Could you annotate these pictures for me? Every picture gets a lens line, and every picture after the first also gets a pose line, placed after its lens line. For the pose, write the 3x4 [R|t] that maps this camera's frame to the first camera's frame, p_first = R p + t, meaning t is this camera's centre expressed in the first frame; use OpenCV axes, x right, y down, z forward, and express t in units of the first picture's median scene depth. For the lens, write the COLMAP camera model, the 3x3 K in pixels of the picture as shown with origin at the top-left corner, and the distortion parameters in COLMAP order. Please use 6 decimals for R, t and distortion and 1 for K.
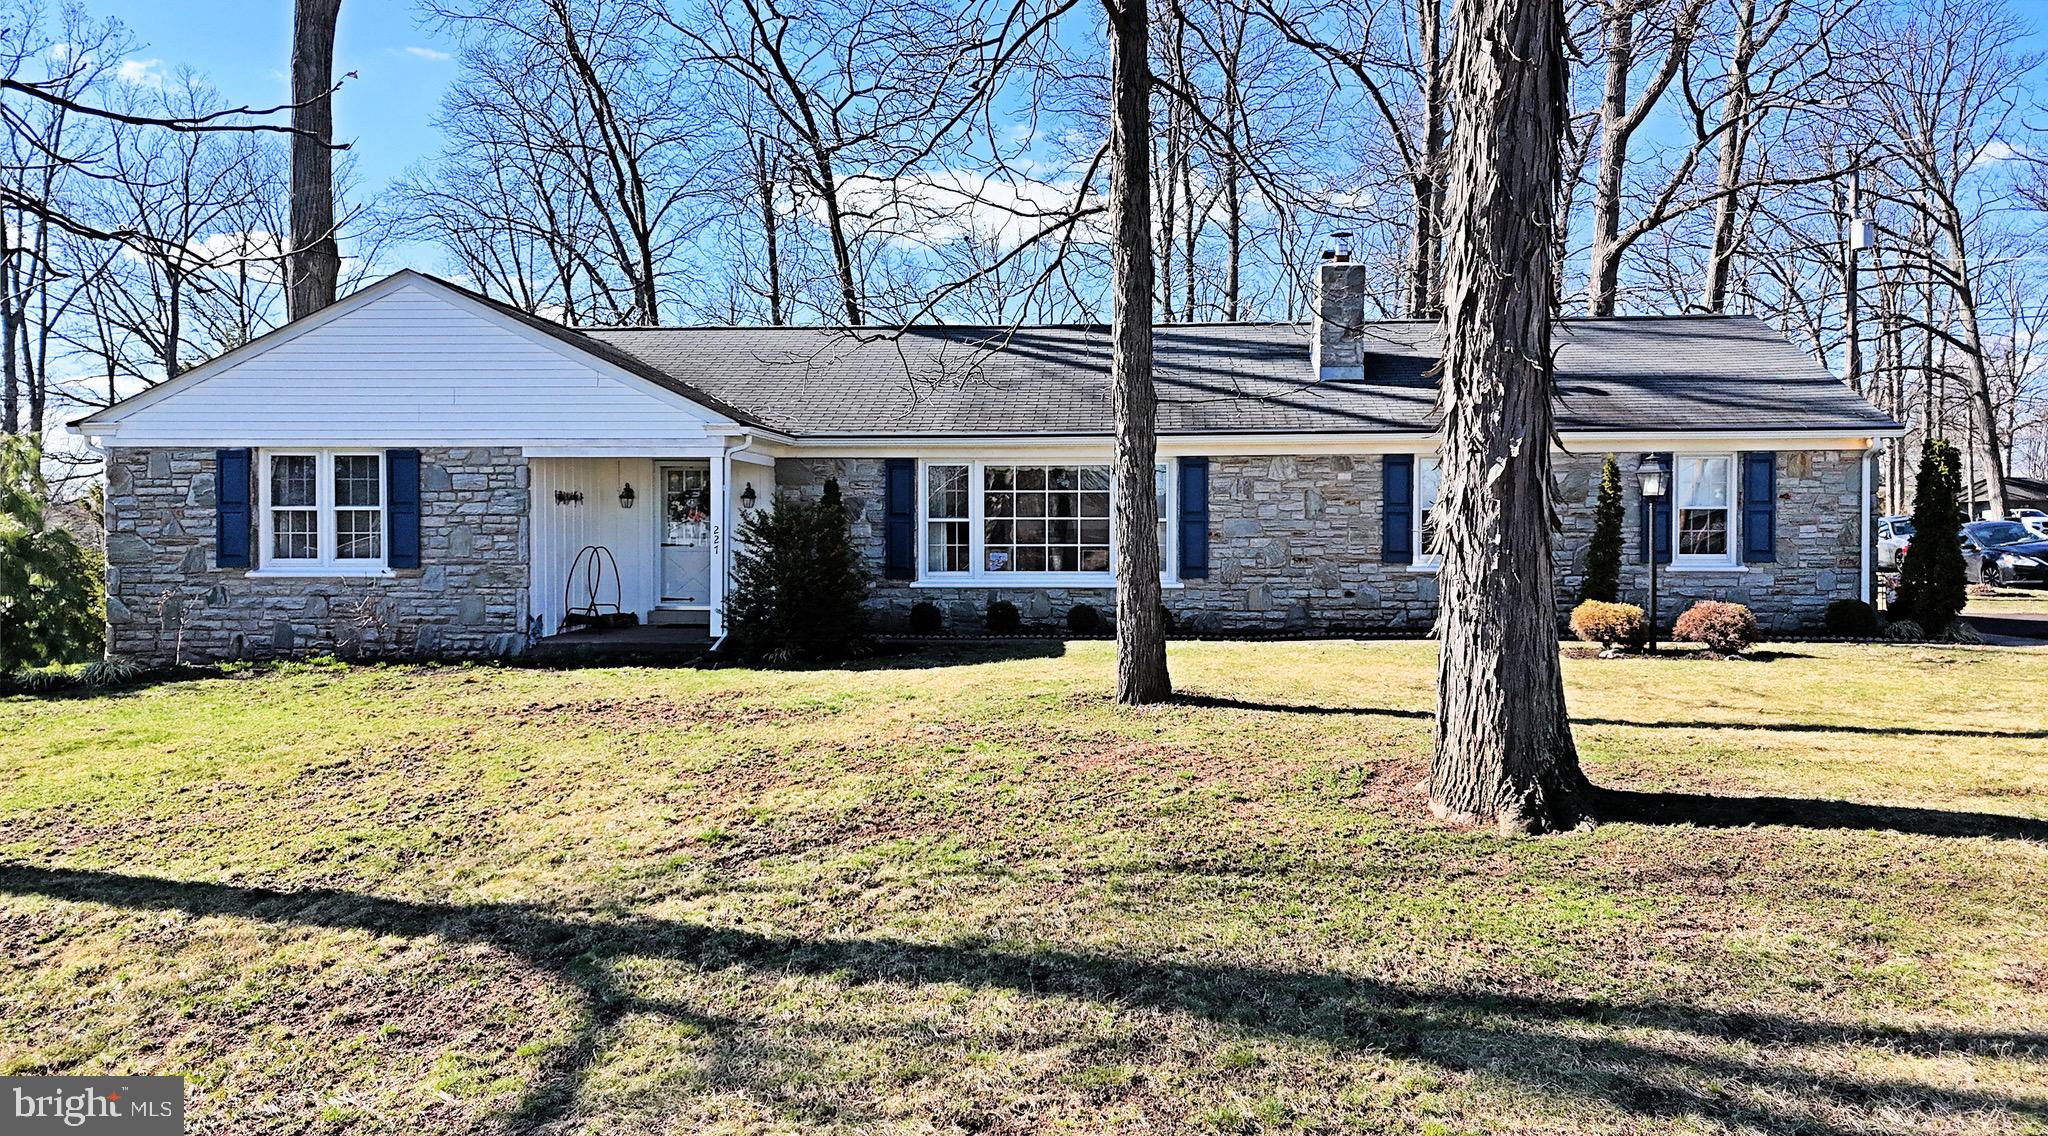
lens RADIAL K [[1476.3, 0, 1086.6], [0, 1476.3, 576.0], [0, 0, 1]] dist [0.030887, -0.006851]
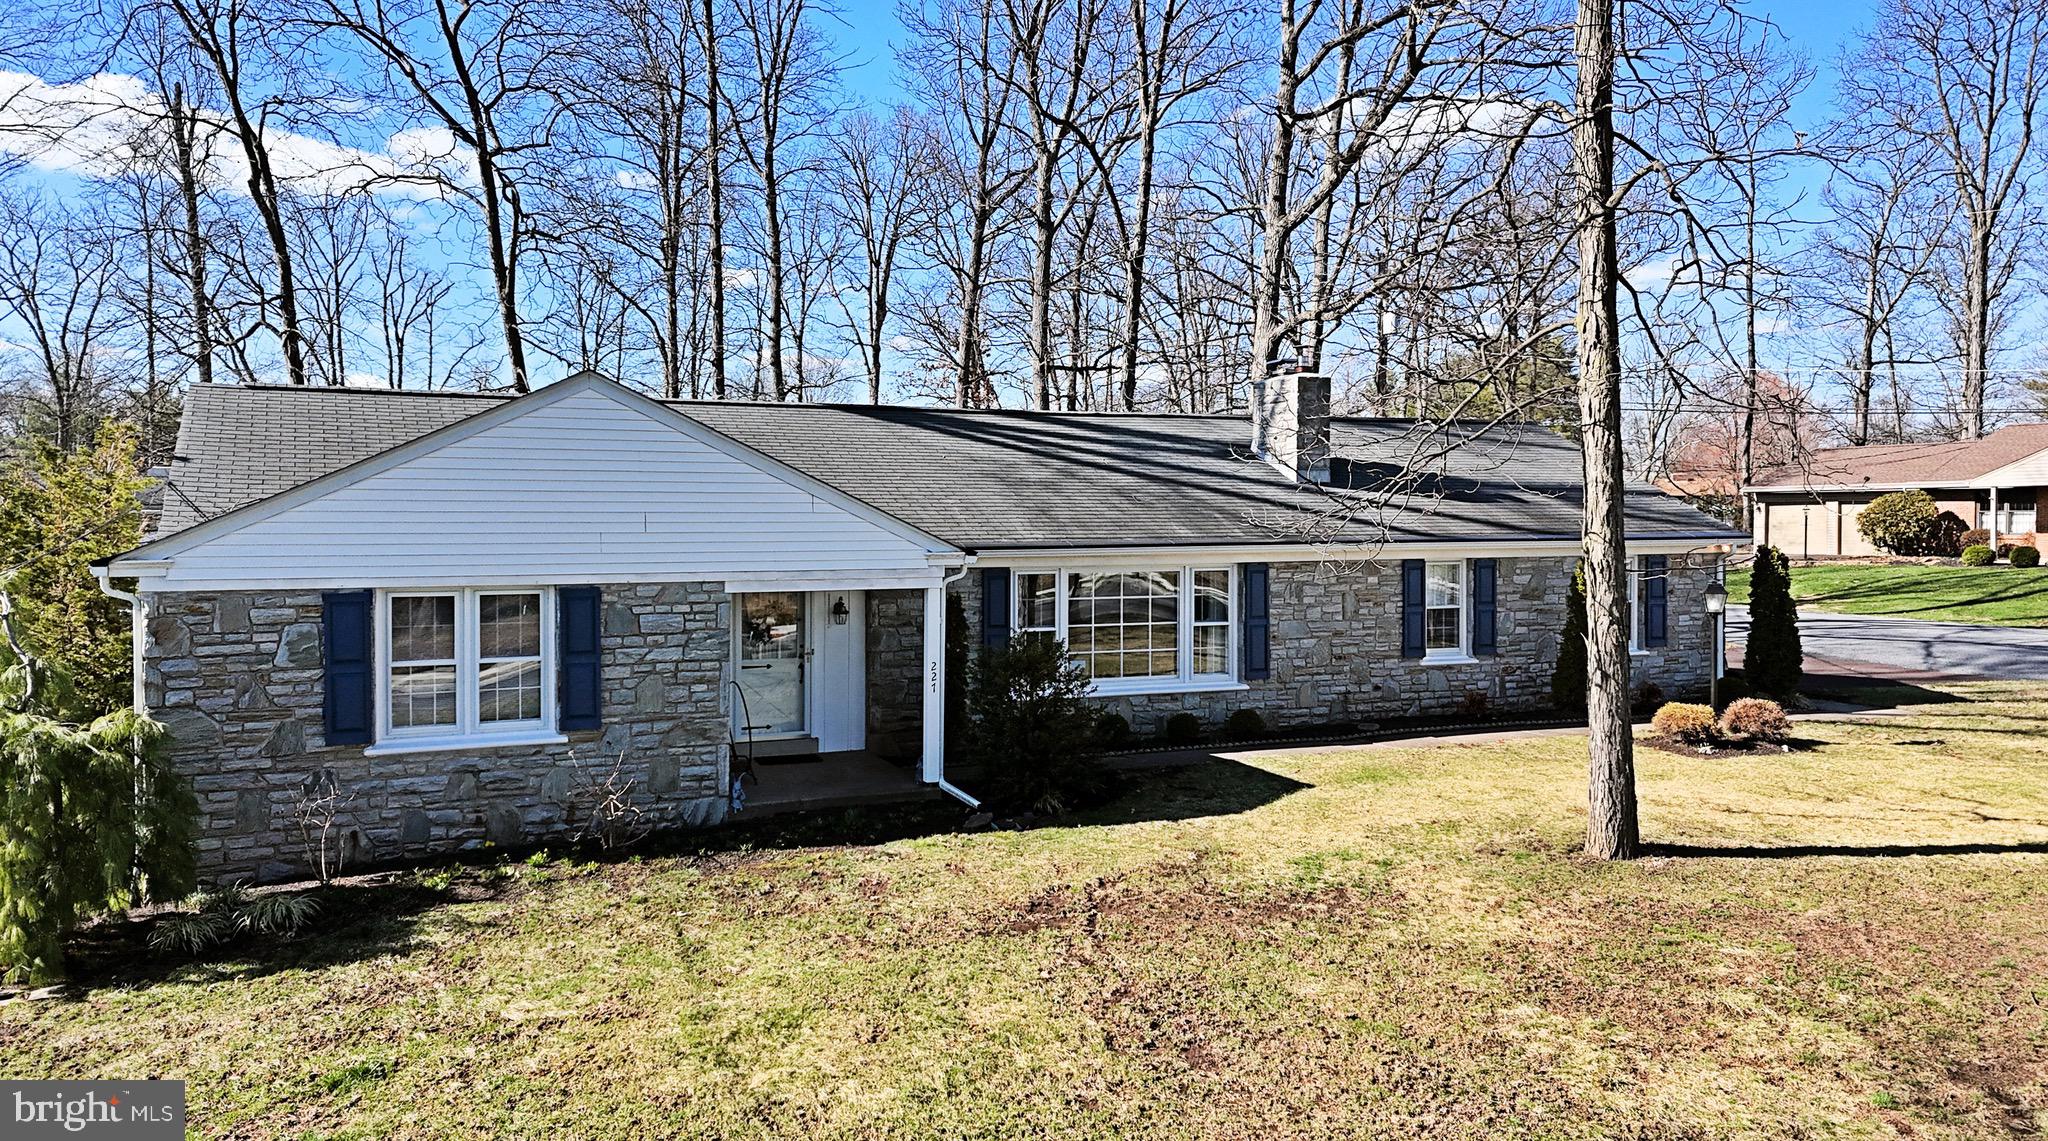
lens RADIAL K [[1496.1, 0, 1022.0], [0, 1496.1, 551.1], [0, 0, 1]] dist [0.070266, -0.048094]
pose [[0.890793, -0.011858, 0.454255, -0.570600], [0.014677, 0.999889, -0.002680, -0.091280], [-0.454172, 0.009055, 0.890868, 0.131121]]
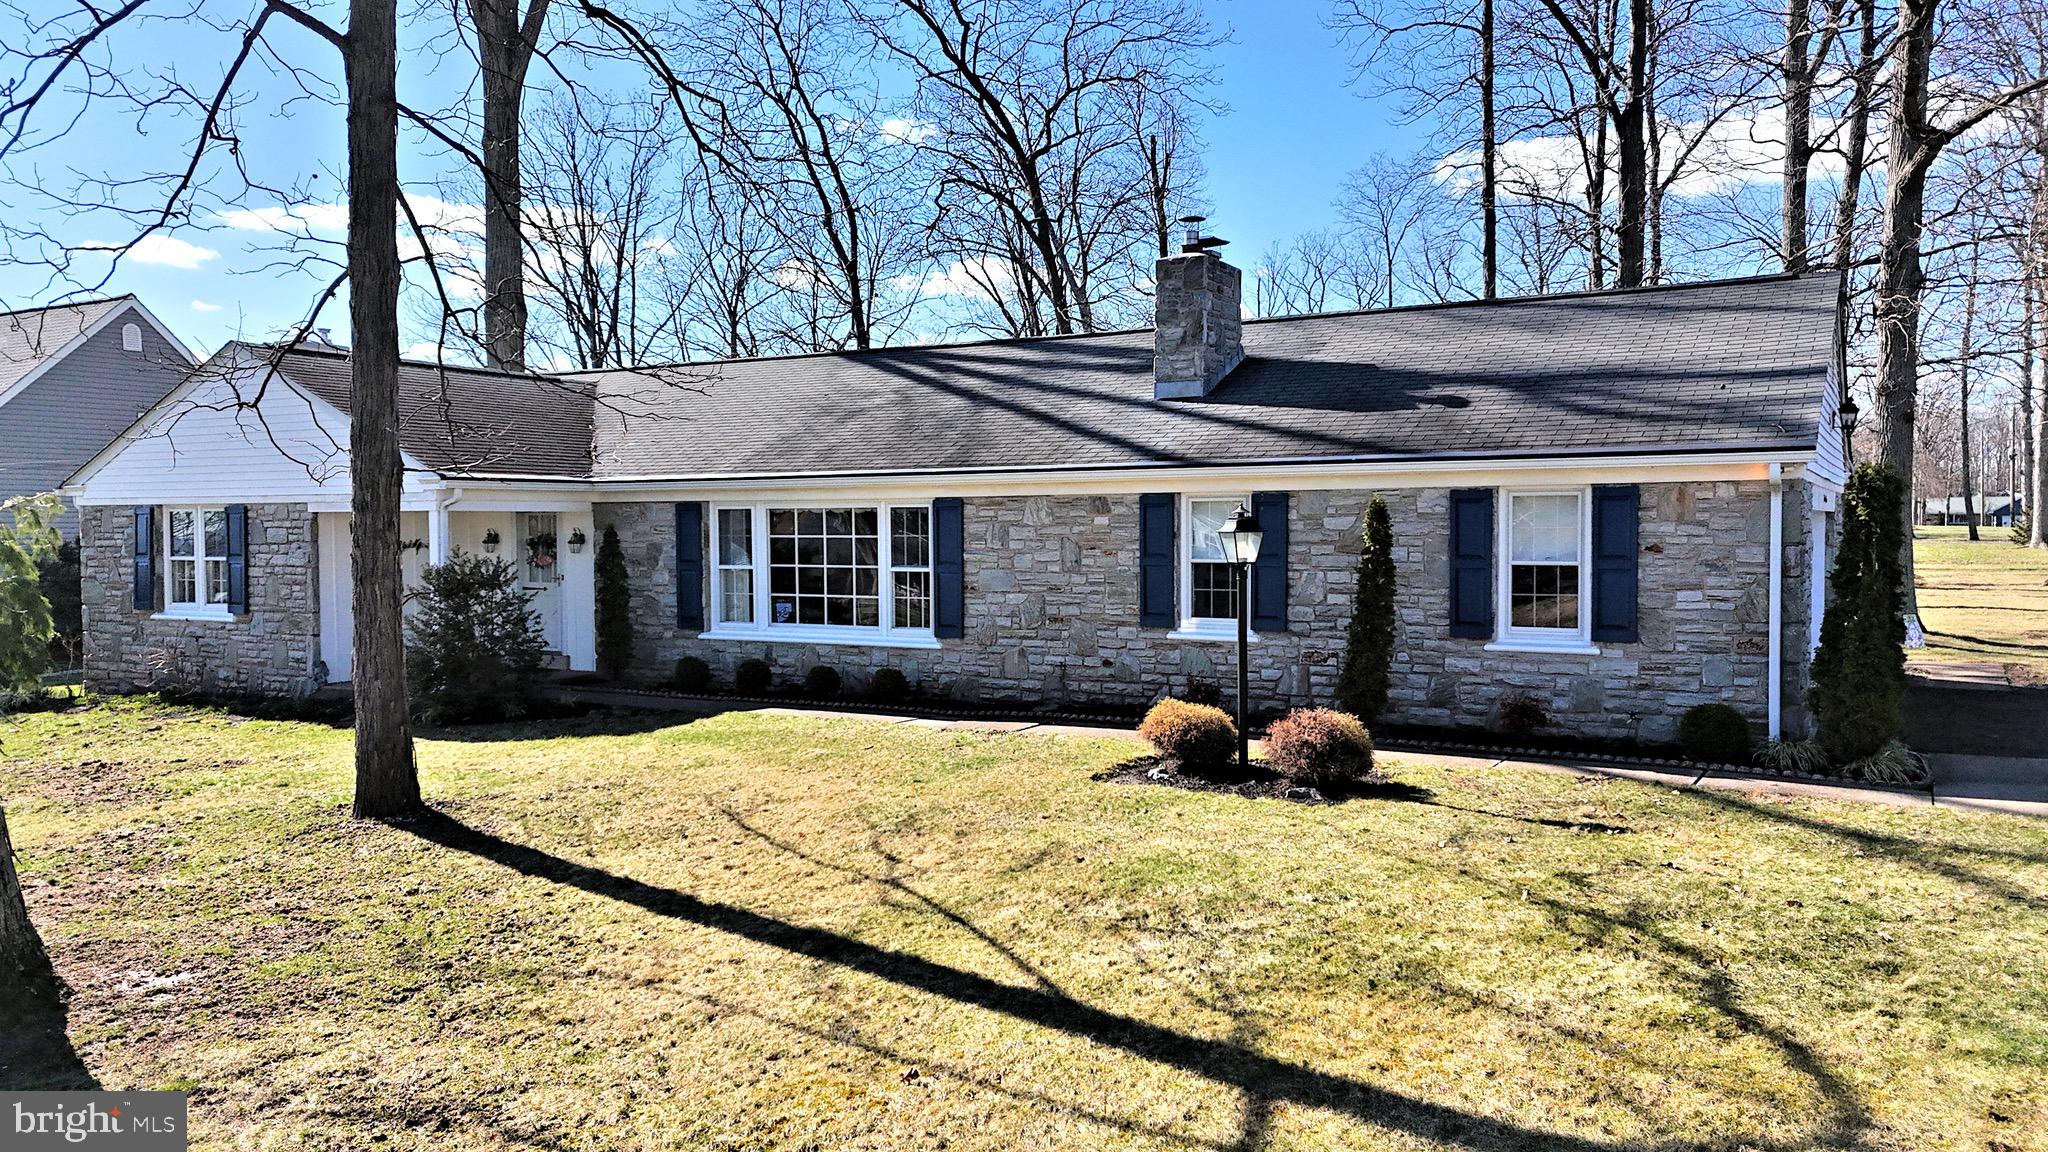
lens RADIAL K [[1496.1, 0, 1040.6], [0, 1496.1, 578.0], [0, 0, 1]] dist [0.070266, -0.048094]
pose [[0.893781, 0.012183, -0.448337, 0.528757], [-0.007430, 0.999896, 0.012359, -0.046279], [0.448441, -0.007714, 0.893779, 0.240731]]
